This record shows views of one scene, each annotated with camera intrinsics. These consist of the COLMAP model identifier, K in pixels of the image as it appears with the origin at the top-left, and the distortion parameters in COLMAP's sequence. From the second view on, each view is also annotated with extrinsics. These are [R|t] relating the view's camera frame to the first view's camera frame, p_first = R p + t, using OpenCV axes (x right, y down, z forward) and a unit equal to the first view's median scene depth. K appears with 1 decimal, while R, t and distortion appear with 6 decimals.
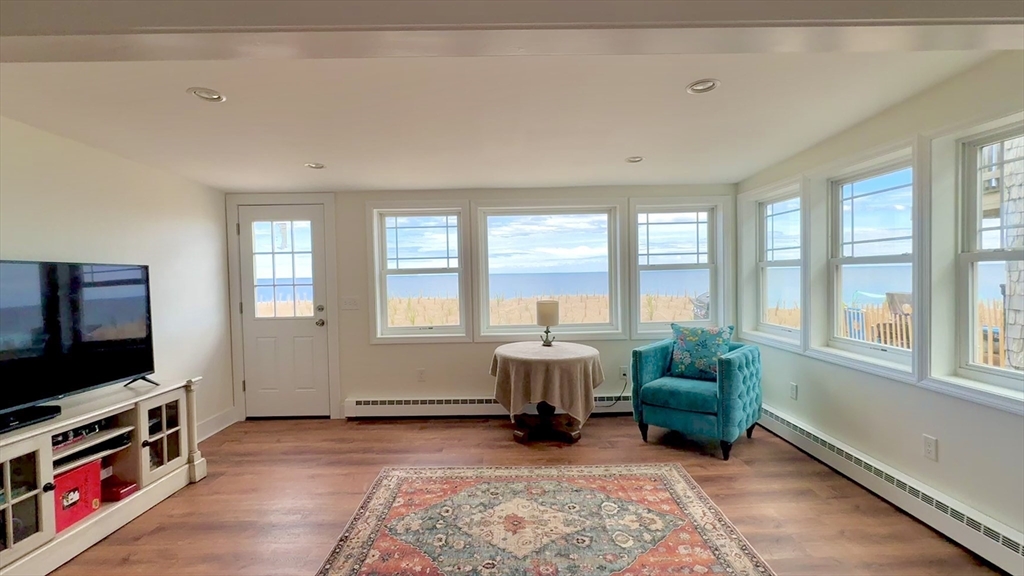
lens RADIAL K [[447.2, 0, 512.0], [0, 447.2, 288.0], [0, 0, 1]] dist [-0.000013, 0.000198]
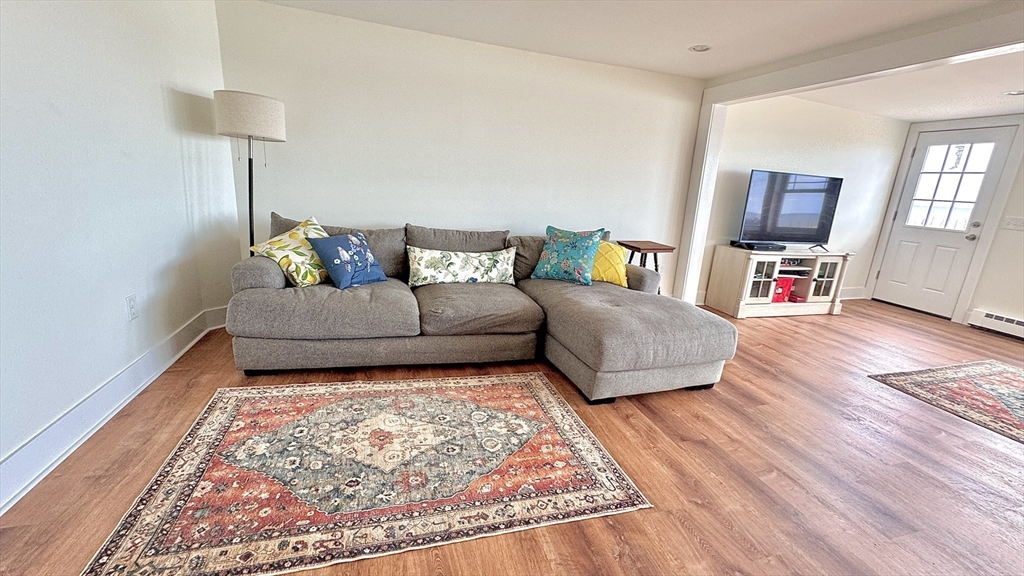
lens RADIAL K [[408.4, 0, 512.0], [0, 408.4, 288.0], [0, 0, 1]] dist [-0.002340, 0.000060]
pose [[0.286431, 0.275373, -0.917675, 0.337354], [-0.092534, 0.961279, 0.259576, 0.063502], [0.953622, 0.010566, 0.300822, -0.638461]]
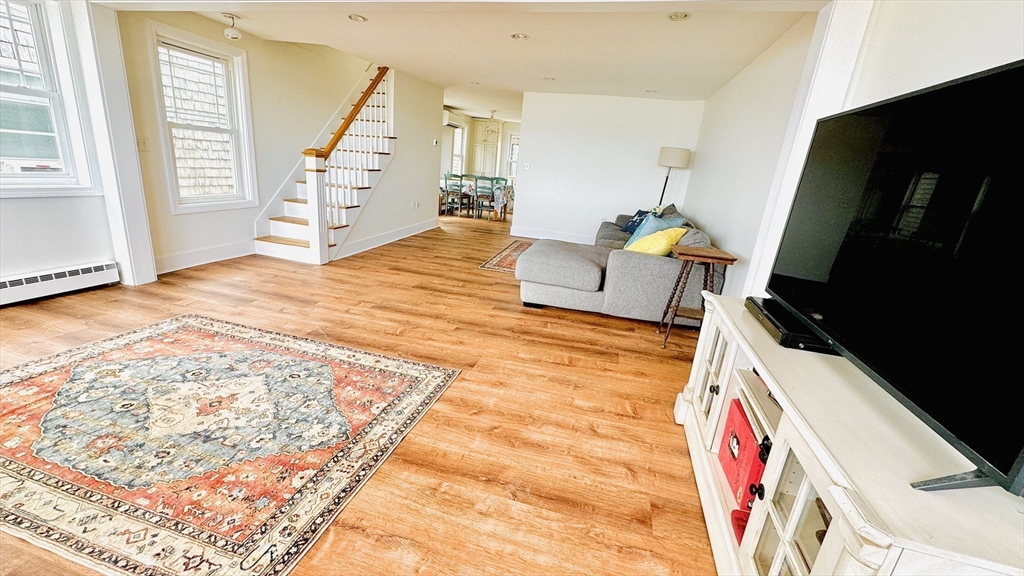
lens RADIAL K [[408.4, 0, 512.0], [0, 408.4, 288.0], [0, 0, 1]] dist [-0.002340, 0.000060]
pose [[-0.962588, -0.135749, 0.234514, -0.630095], [-0.060262, 0.951034, 0.303155, 0.035162], [-0.264184, 0.277681, -0.923634, 1.368157]]
